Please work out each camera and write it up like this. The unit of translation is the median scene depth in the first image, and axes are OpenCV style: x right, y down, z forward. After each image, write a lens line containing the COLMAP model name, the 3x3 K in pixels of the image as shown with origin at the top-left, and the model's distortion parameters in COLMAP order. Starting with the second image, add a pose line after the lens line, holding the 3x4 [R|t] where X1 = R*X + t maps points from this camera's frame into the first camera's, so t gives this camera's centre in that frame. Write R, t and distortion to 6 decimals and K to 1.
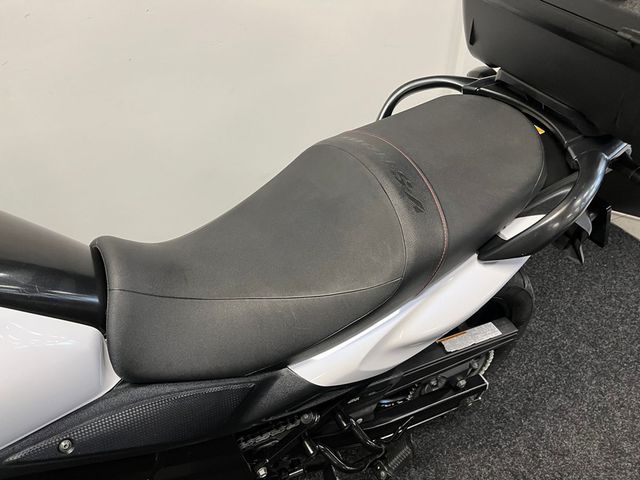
lens RADIAL K [[485.3, 0, 321.7], [0, 485.3, 235.7], [0, 0, 1]] dist [0.072172, -0.100745]
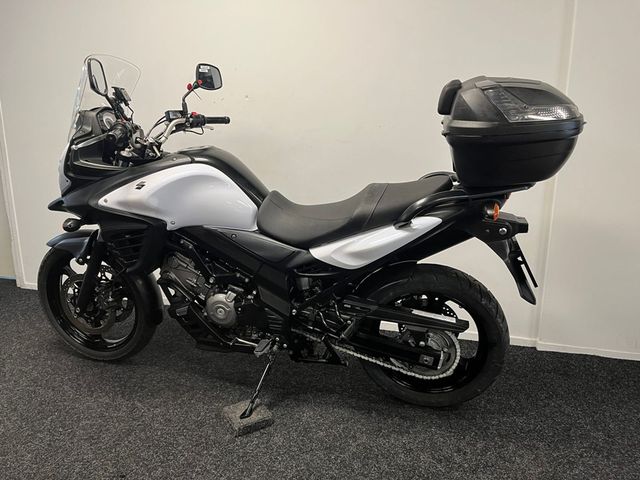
lens RADIAL K [[485.3, 0, 319.4], [0, 485.3, 239.2], [0, 0, 1]] dist [0.072172, -0.100745]
pose [[0.755546, 0.152223, -0.637164, 1.290646], [-0.397962, 0.879241, -0.261844, 0.712320], [0.520362, 0.451402, 0.724886, -0.660447]]
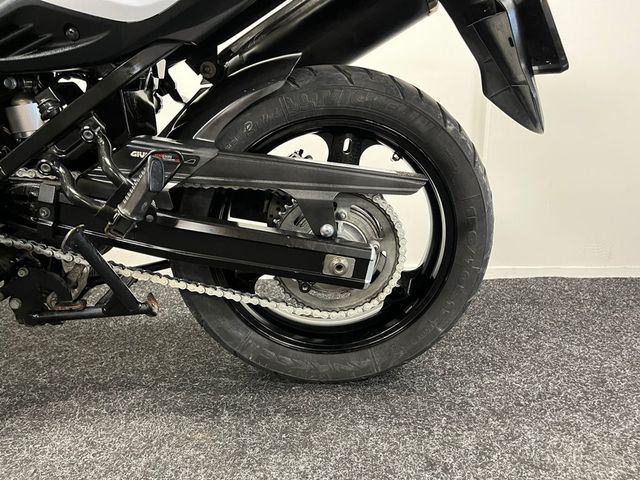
lens RADIAL K [[485.3, 0, 322.8], [0, 485.3, 239.4], [0, 0, 1]] dist [0.072172, -0.100745]
pose [[0.916290, 0.082948, -0.391833, 0.705918], [-0.242690, 0.893247, -0.378432, 0.737870], [0.318613, 0.441847, 0.838604, 0.535669]]
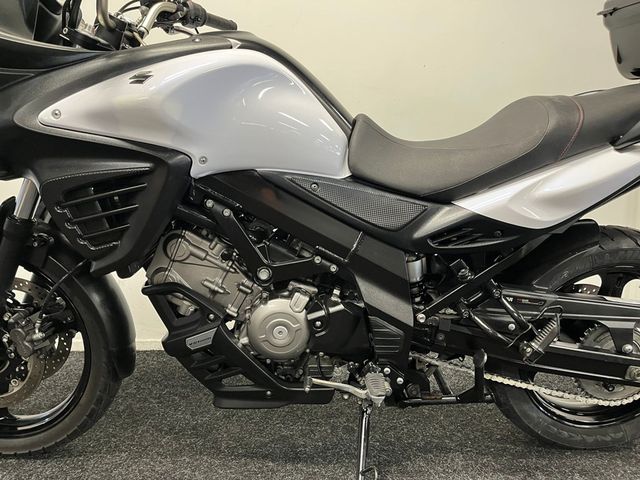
lens RADIAL K [[485.3, 0, 315.7], [0, 485.3, 244.9], [0, 0, 1]] dist [0.072172, -0.100745]
pose [[0.906752, 0.066259, -0.416426, 0.138659], [-0.254125, 0.873948, -0.414289, 0.894346], [0.336484, 0.481482, 0.809292, -0.187014]]
